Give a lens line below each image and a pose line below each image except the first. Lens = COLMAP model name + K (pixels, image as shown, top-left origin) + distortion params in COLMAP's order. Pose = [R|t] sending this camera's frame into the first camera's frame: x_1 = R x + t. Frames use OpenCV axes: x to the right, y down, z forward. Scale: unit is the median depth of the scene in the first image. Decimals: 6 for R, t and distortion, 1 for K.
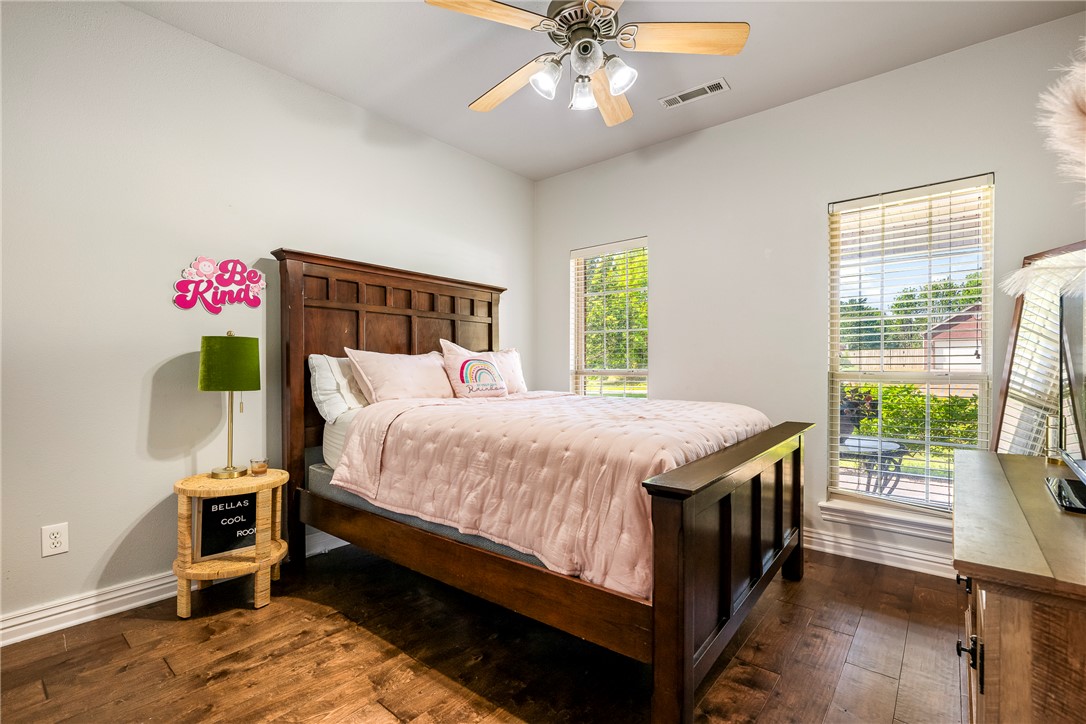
lens RADIAL K [[491.2, 0, 544.8], [0, 491.2, 364.2], [0, 0, 1]] dist [-0.003097, -0.000244]
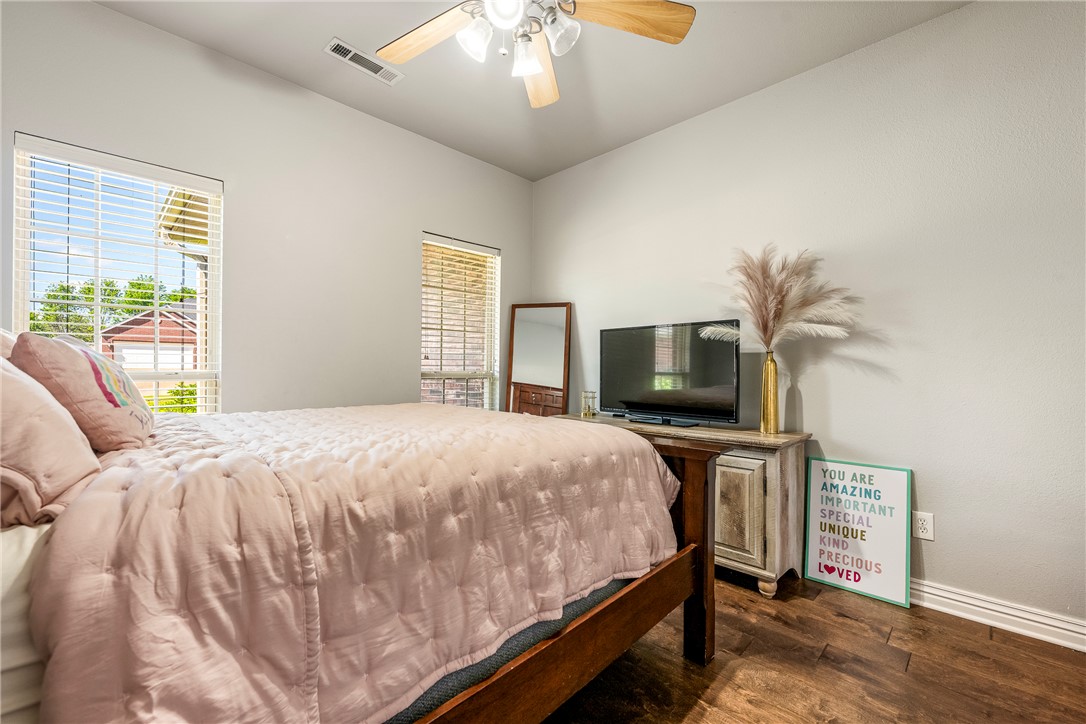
lens RADIAL K [[455.5, 0, 543.0], [0, 455.5, 362.0], [0, 0, 1]] dist [-0.000029, 0.000003]
pose [[0.087094, 0.011486, 0.996134, -0.730313], [-0.005328, 0.999925, -0.011063, 0.004326], [-0.996186, -0.004344, 0.087149, 0.897826]]
